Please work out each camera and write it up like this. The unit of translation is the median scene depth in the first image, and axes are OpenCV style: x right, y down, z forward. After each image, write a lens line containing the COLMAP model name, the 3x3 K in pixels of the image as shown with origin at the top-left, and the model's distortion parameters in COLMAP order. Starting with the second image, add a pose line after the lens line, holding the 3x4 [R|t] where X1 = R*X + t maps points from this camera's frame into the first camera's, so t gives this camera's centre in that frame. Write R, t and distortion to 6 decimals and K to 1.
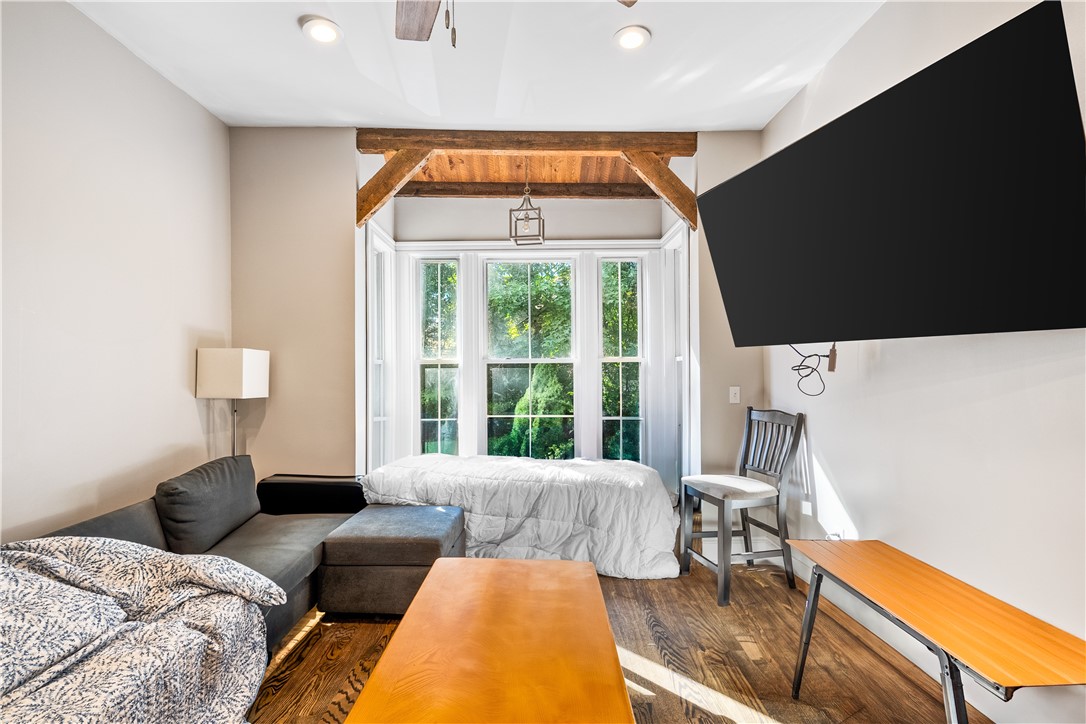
lens RADIAL K [[510.0, 0, 549.1], [0, 510.0, 360.2], [0, 0, 1]] dist [0.055426, 0.000141]
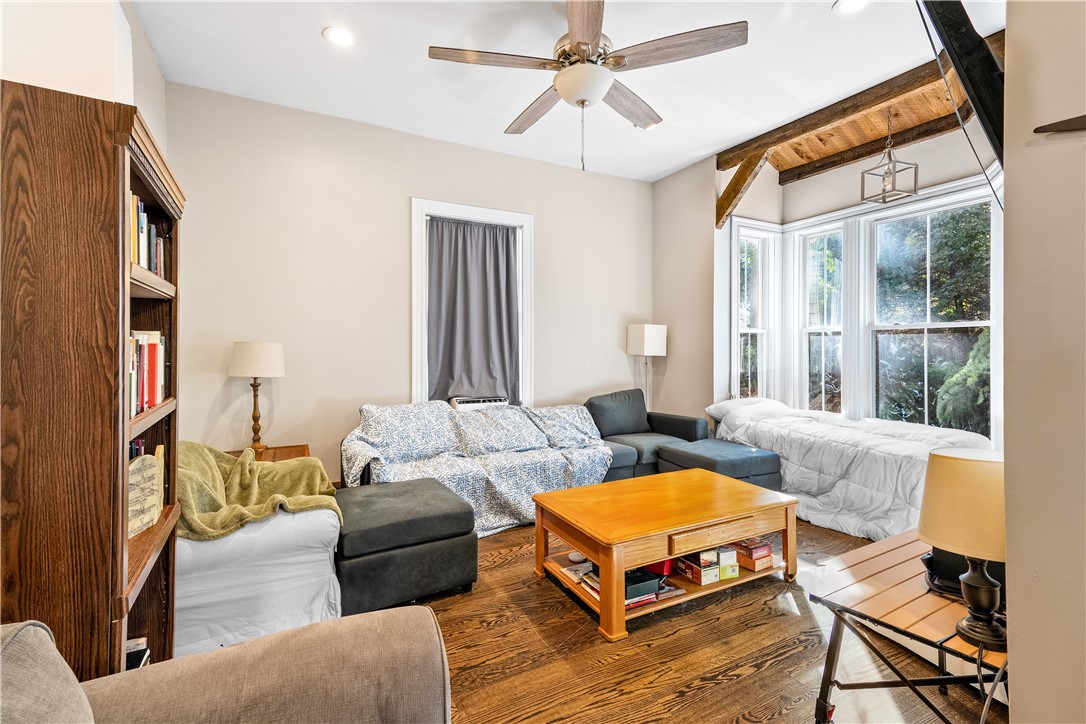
lens RADIAL K [[510.0, 0, 549.1], [0, 510.0, 360.2], [0, 0, 1]] dist [0.055426, 0.000141]
pose [[0.467512, 0.034749, -0.883303, 0.606603], [0.019987, 0.998556, 0.049862, 0.001955], [0.883761, -0.040966, 0.466142, -0.009904]]
